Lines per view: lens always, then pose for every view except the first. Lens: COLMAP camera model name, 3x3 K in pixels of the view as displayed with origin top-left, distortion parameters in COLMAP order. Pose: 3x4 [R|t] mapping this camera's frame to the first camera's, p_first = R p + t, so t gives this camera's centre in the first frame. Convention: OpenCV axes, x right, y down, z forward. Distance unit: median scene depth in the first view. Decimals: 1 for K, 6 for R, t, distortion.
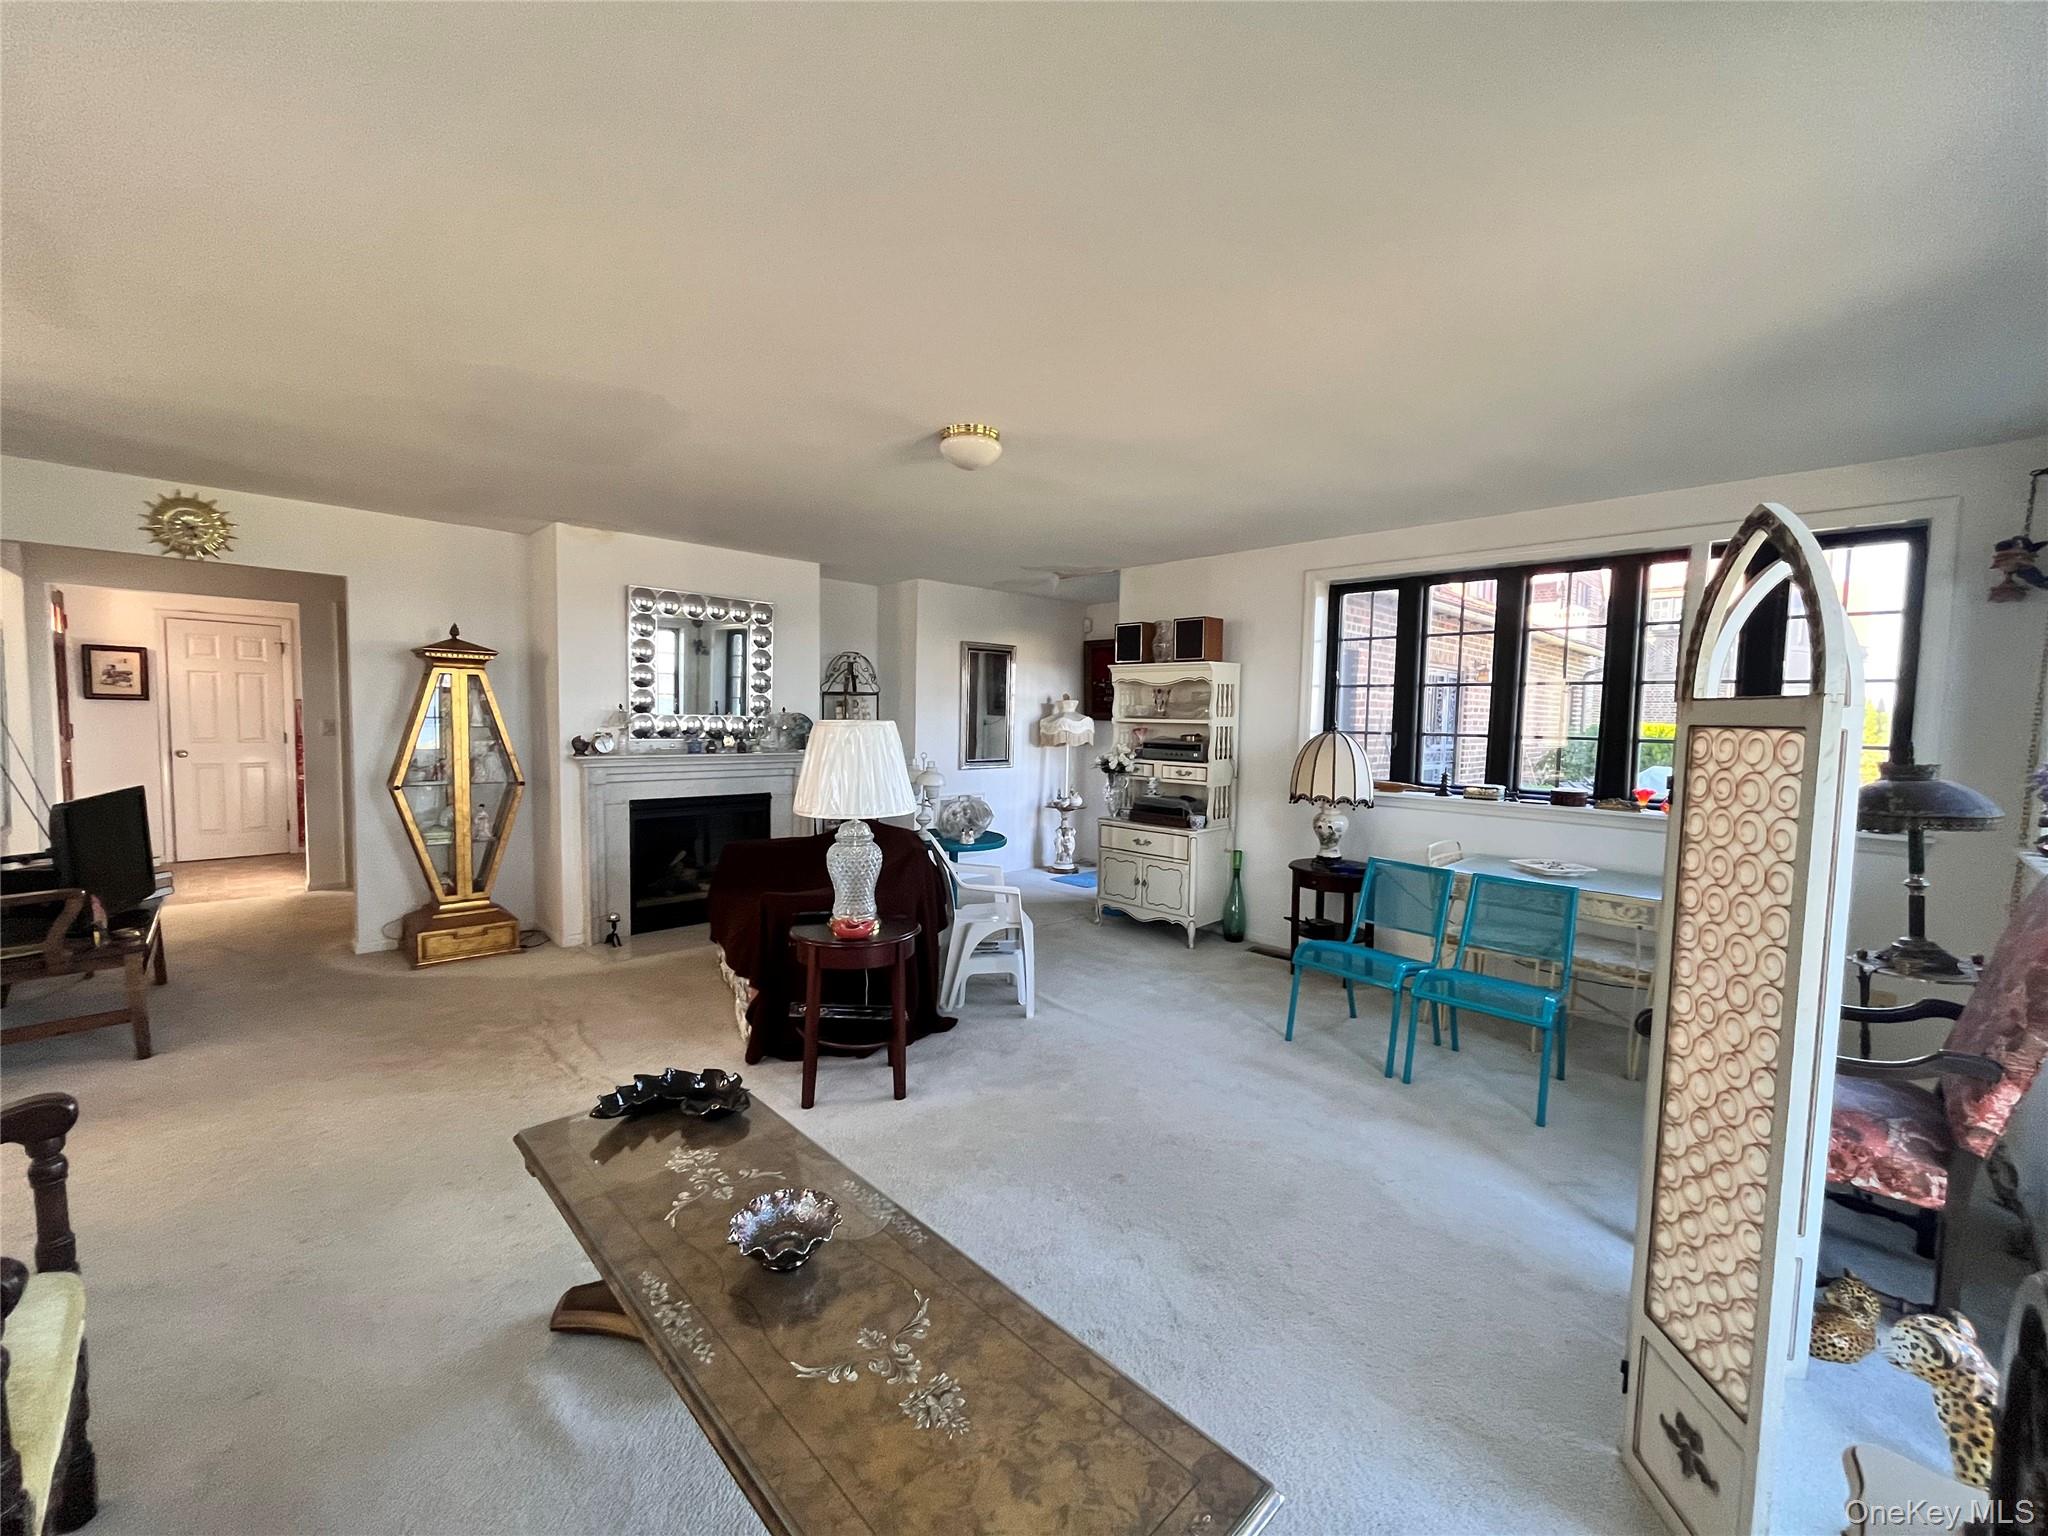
lens RADIAL K [[831.1, 0, 1017.9], [0, 831.1, 767.5], [0, 0, 1]] dist [-0.001310, -0.000531]
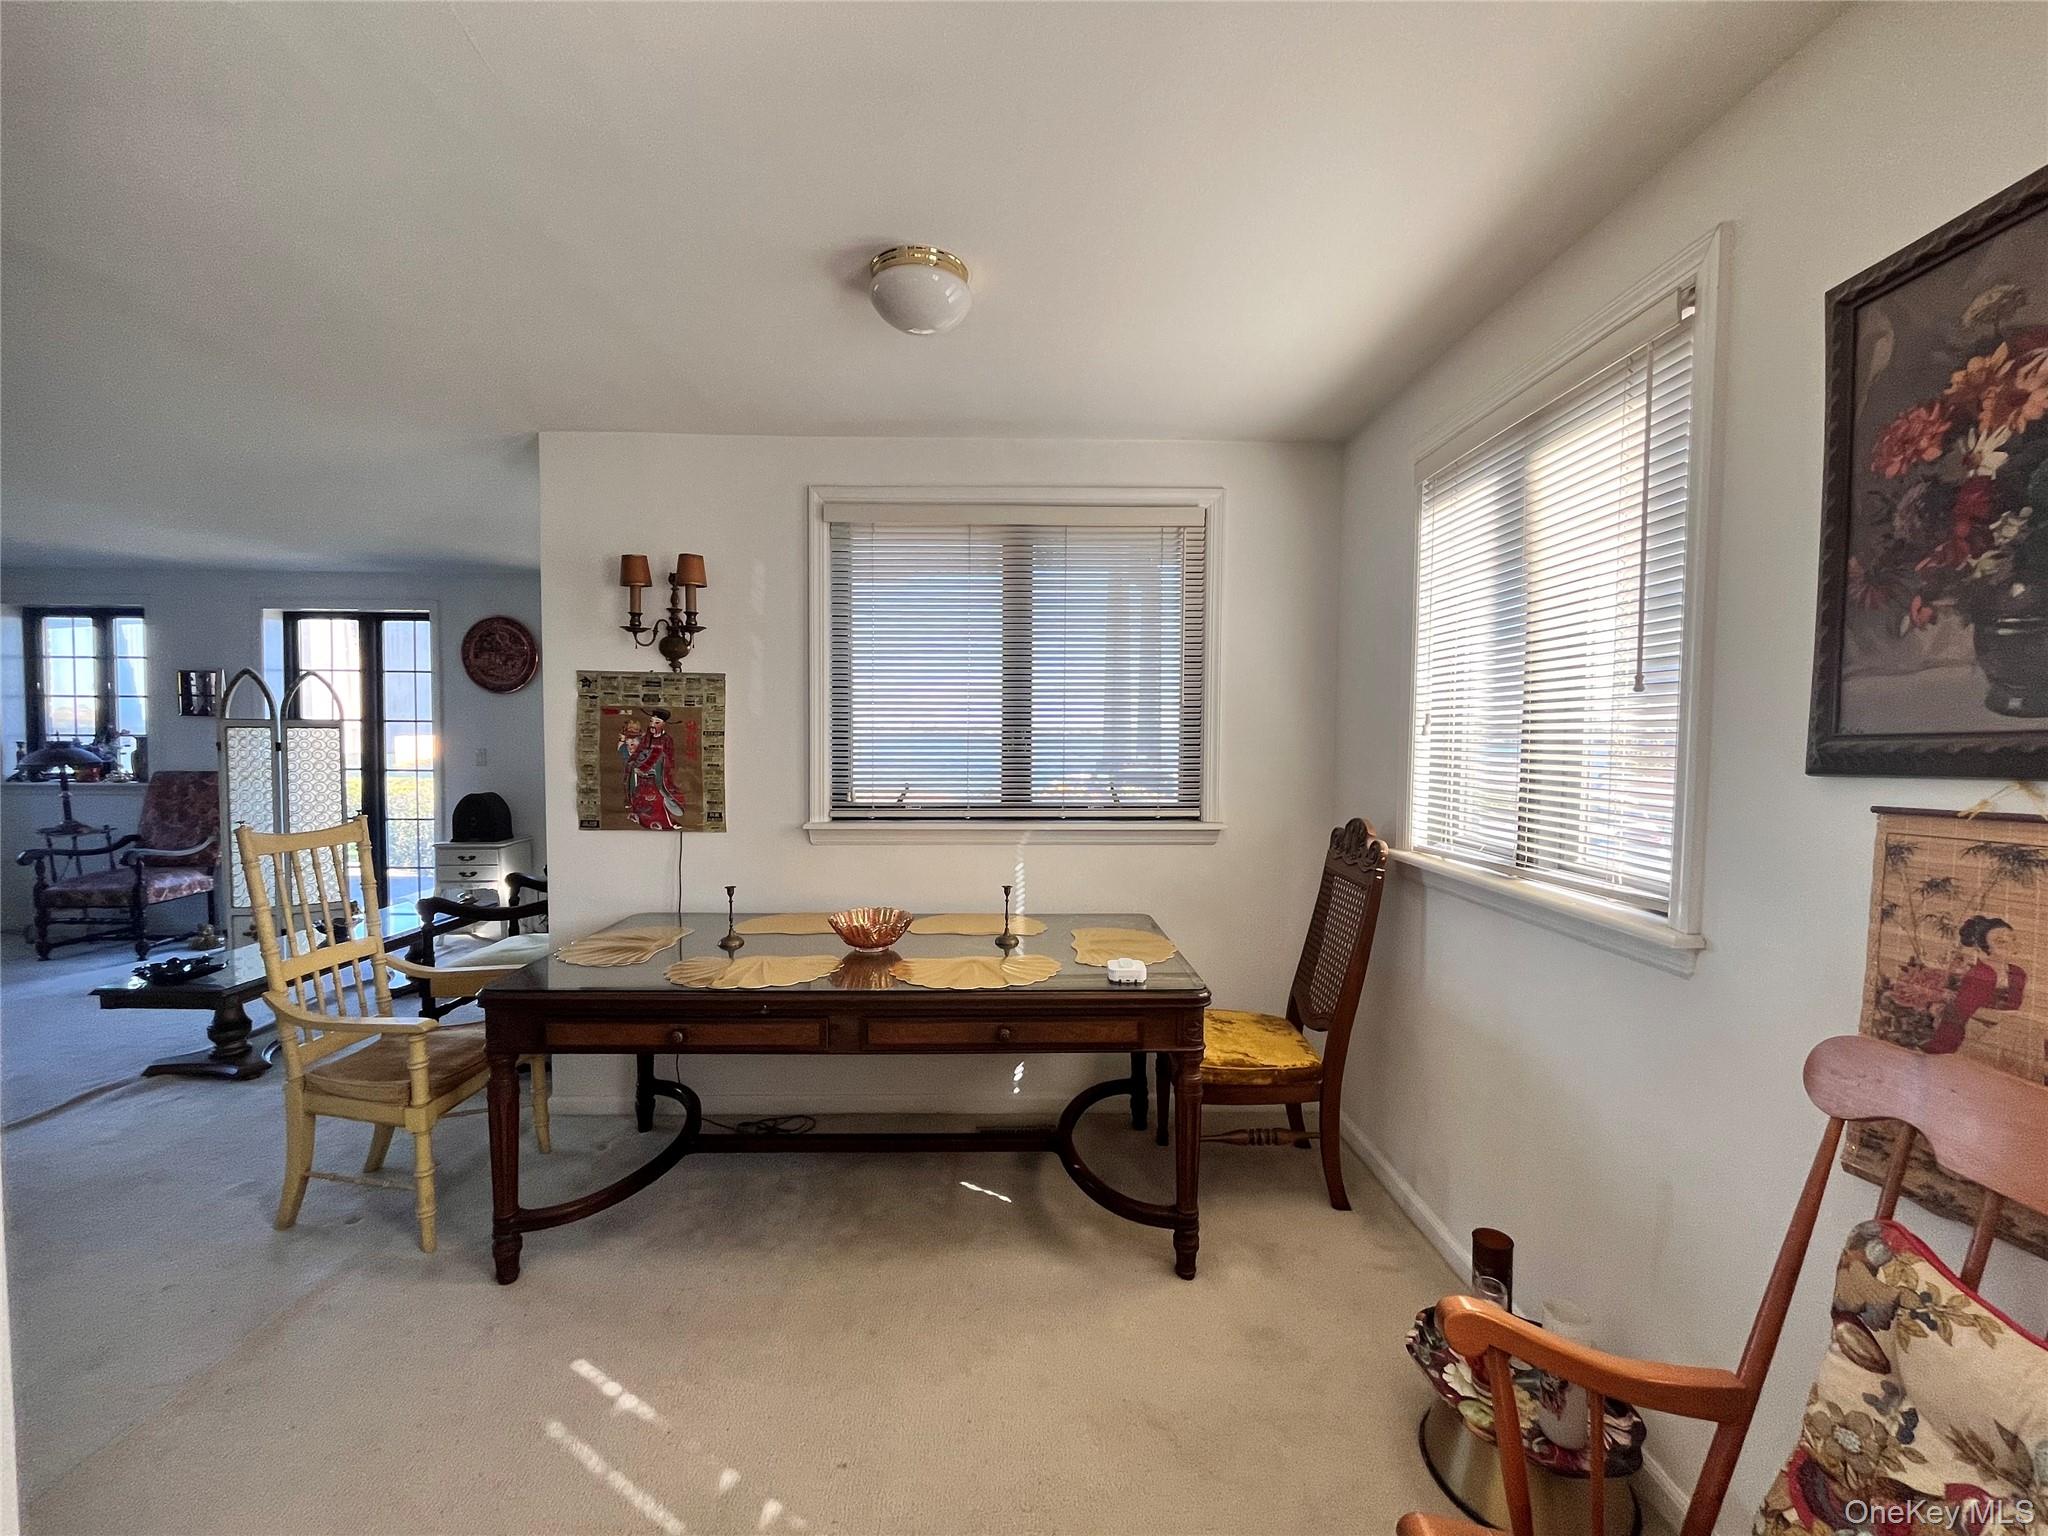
lens RADIAL K [[831.1, 0, 1019.3], [0, 831.1, 761.7], [0, 0, 1]] dist [-0.001310, -0.000531]
pose [[-0.734483, -0.055810, 0.676328, -1.215531], [0.011083, 0.995493, 0.094184, -0.072112], [-0.678536, 0.076673, -0.730554, 0.476669]]
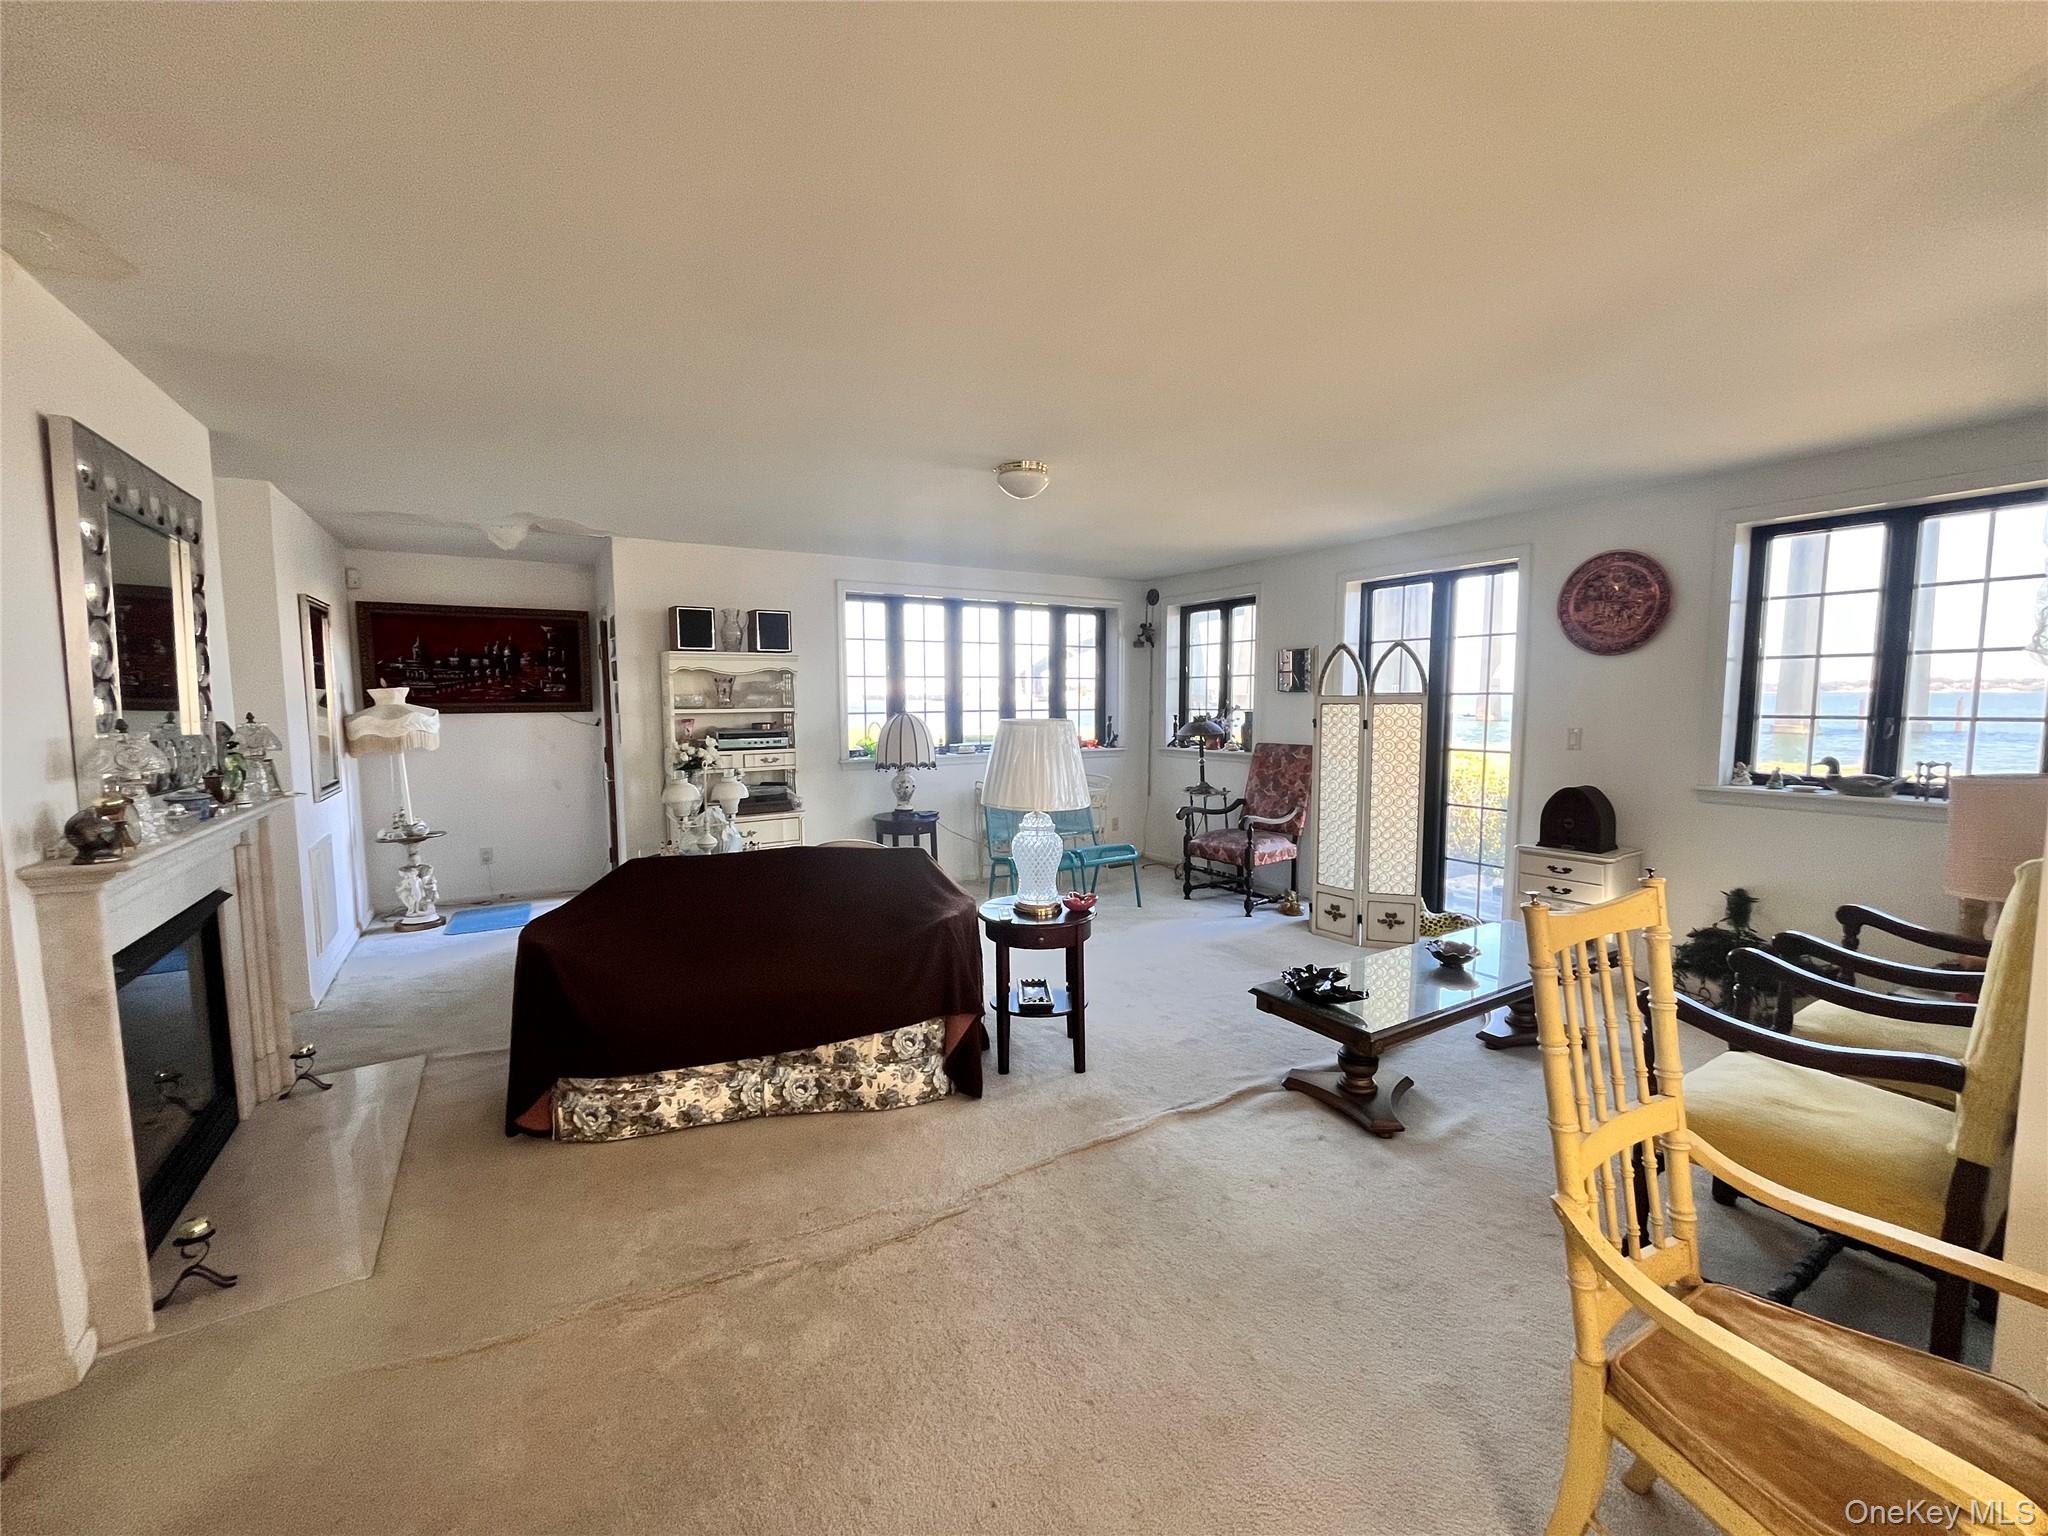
lens RADIAL K [[831.1, 0, 1015.7], [0, 831.1, 773.1], [0, 0, 1]] dist [-0.001310, -0.000531]
pose [[0.213865, -0.114554, 0.970123, -0.857211], [0.064253, 0.992599, 0.103044, -0.073349], [-0.974748, 0.040296, 0.219642, 0.538630]]
